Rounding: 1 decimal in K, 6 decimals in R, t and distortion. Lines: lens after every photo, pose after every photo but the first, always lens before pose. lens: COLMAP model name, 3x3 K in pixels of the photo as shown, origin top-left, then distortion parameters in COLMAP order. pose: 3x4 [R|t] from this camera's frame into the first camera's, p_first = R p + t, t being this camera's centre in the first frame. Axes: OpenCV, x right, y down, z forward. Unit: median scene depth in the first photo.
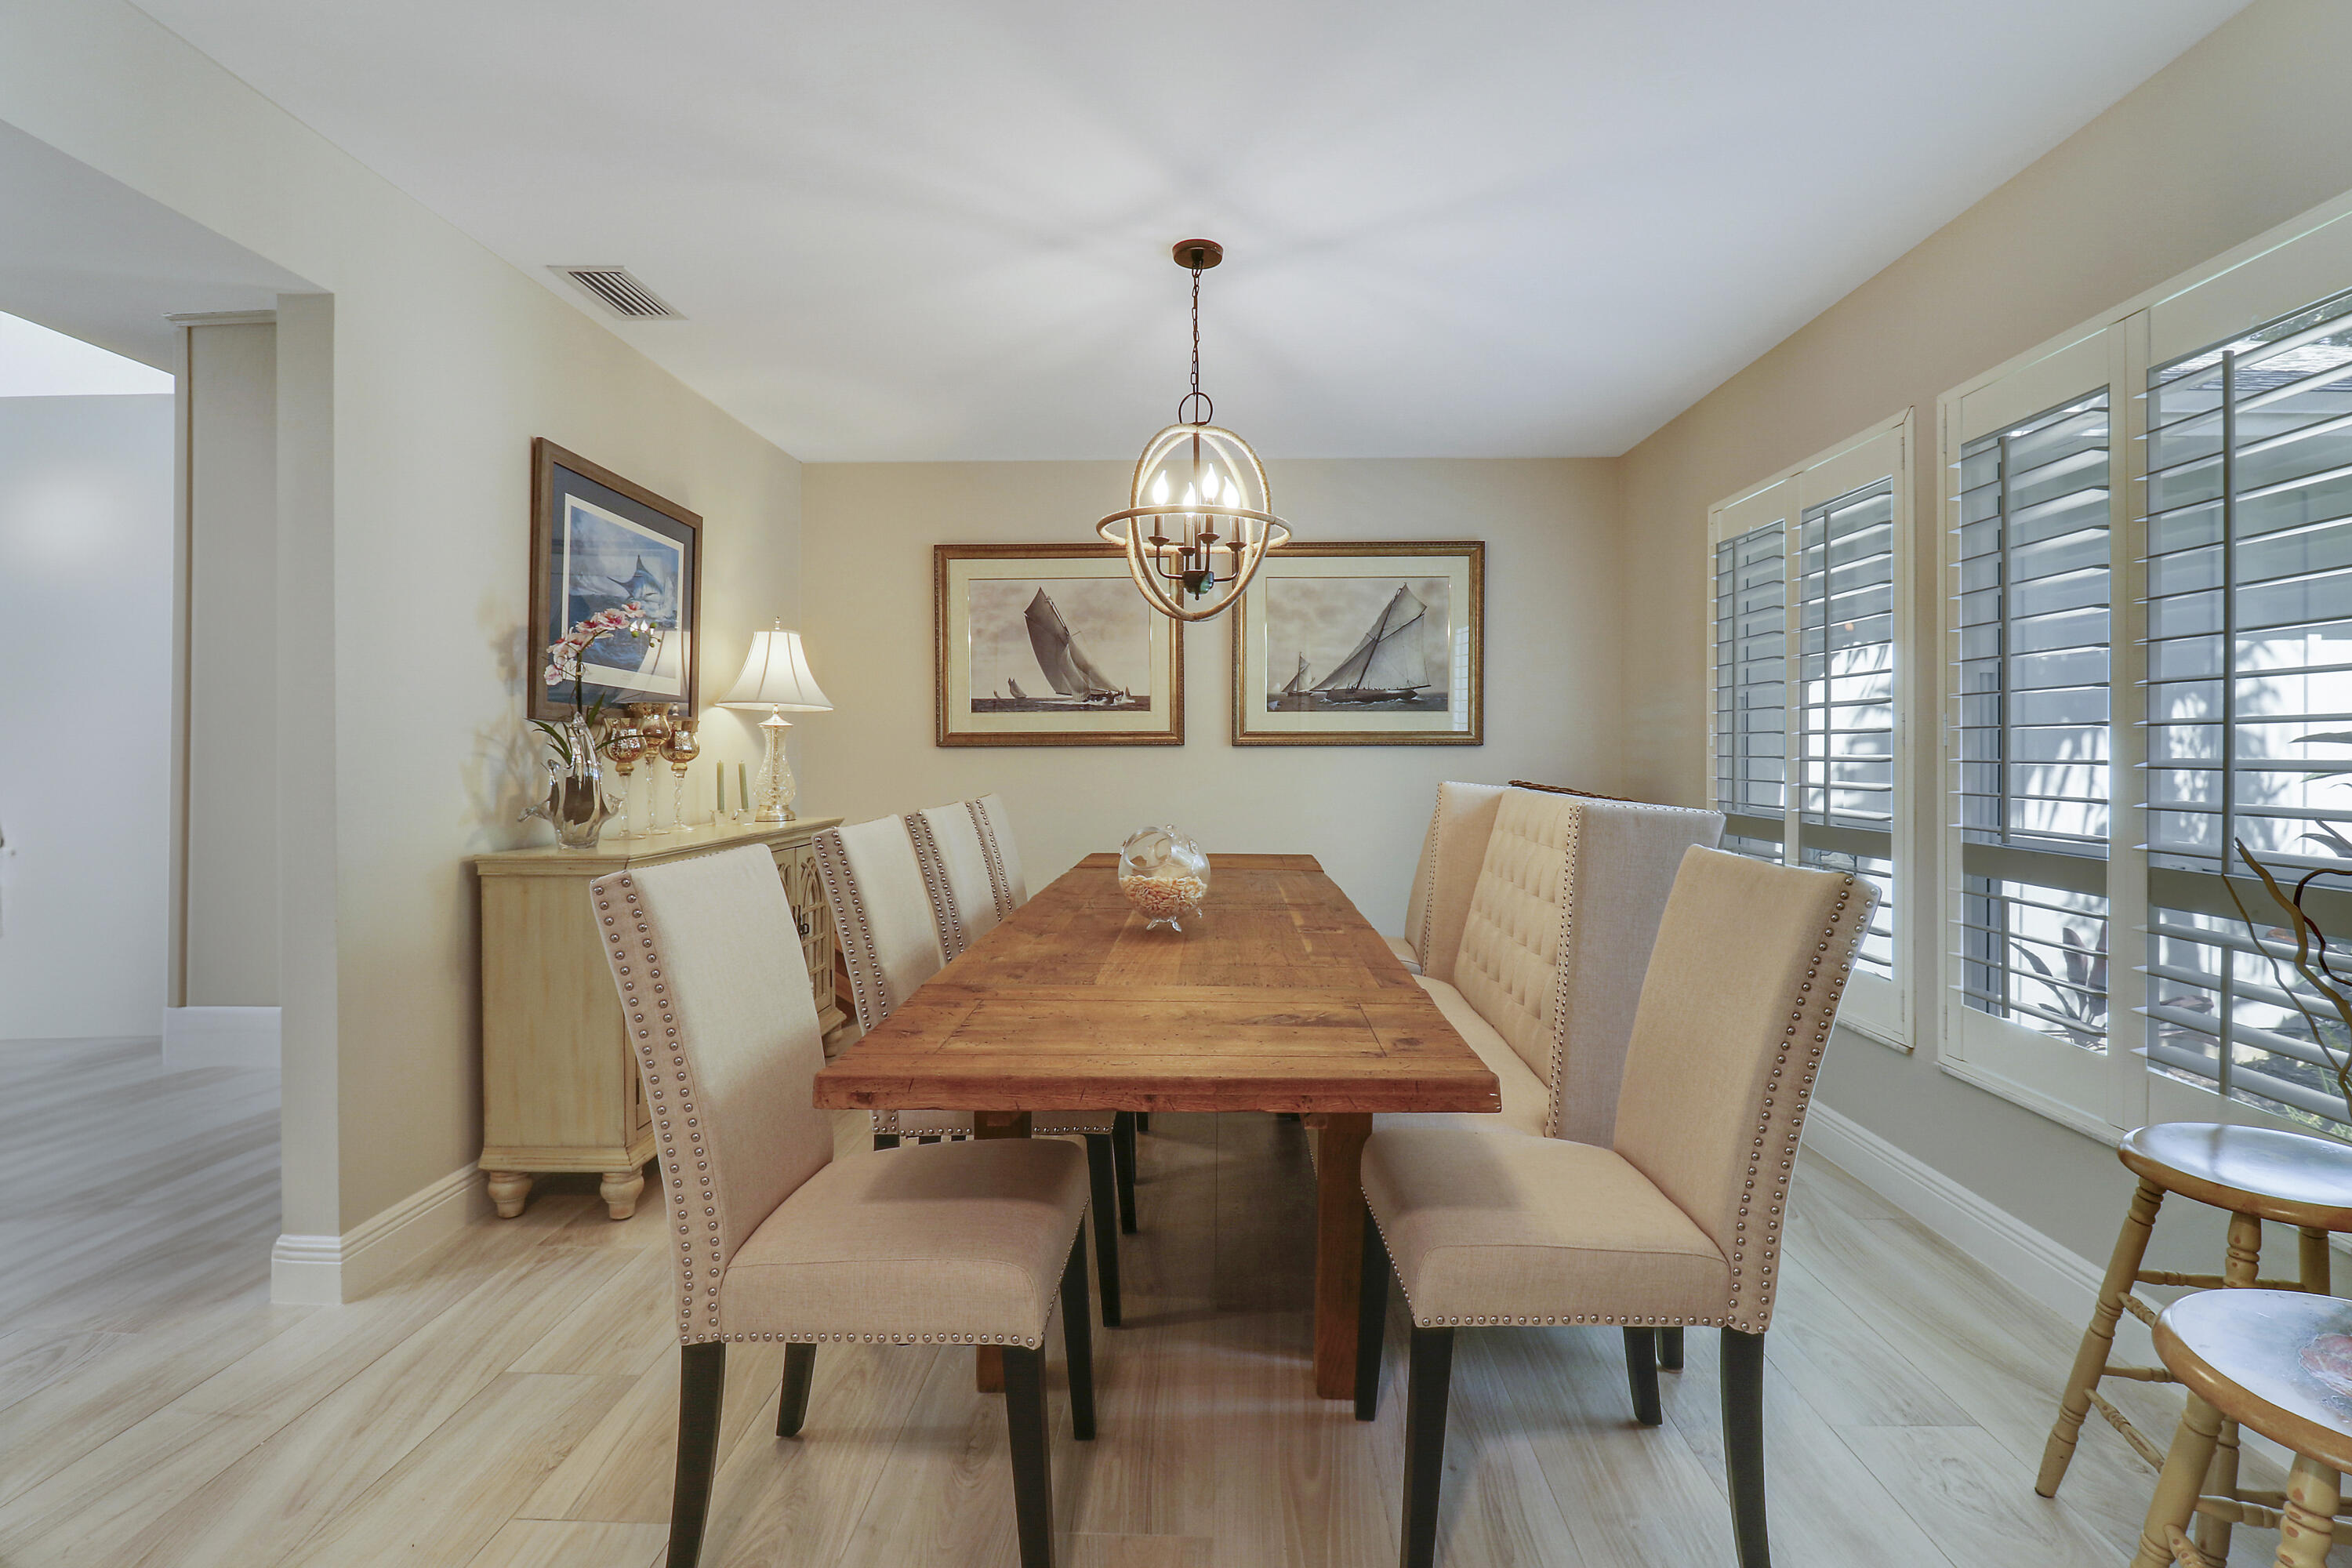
lens RADIAL K [[1089.2, 0, 1184.2], [0, 1089.2, 757.8], [0, 0, 1]] dist [0.015450, -0.020615]
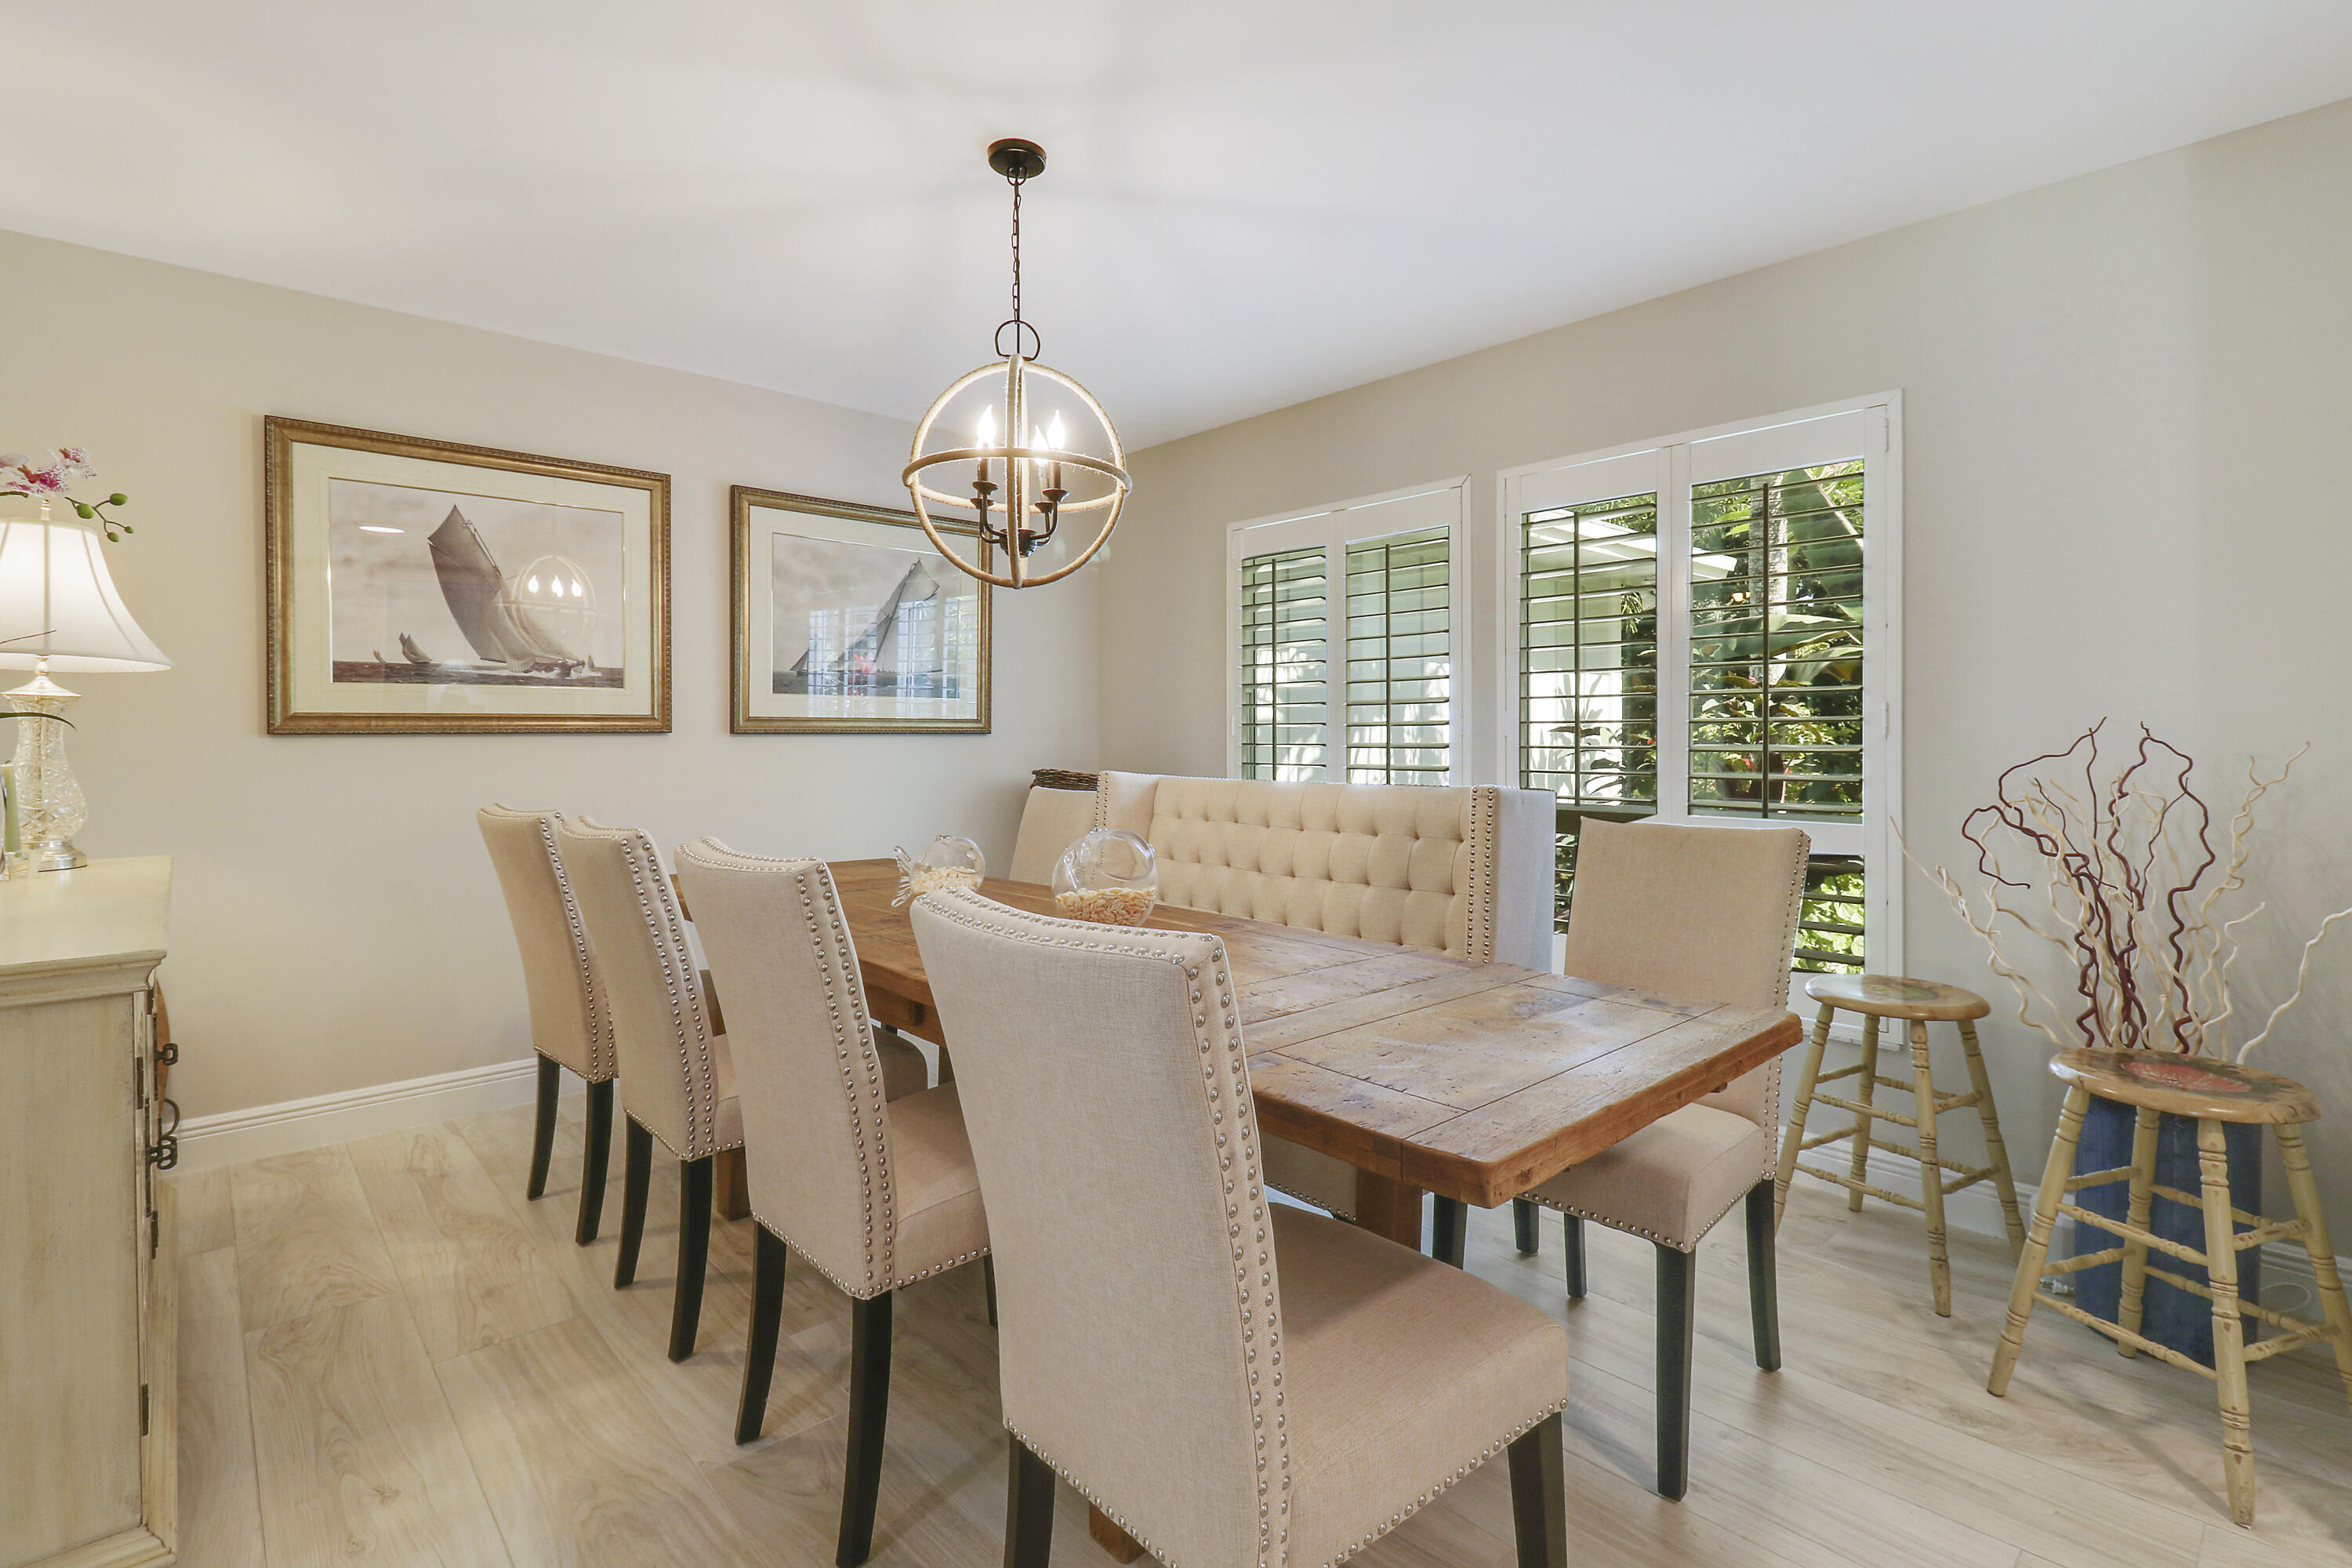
lens RADIAL K [[1106.4, 0, 1177.9], [0, 1106.4, 755.1], [0, 0, 1]] dist [0.001320, -0.008350]
pose [[0.714185, -0.012165, 0.699851, -0.298740], [0.004917, 0.999911, 0.012364, -0.003503], [-0.699939, -0.005389, 0.714182, 0.173337]]
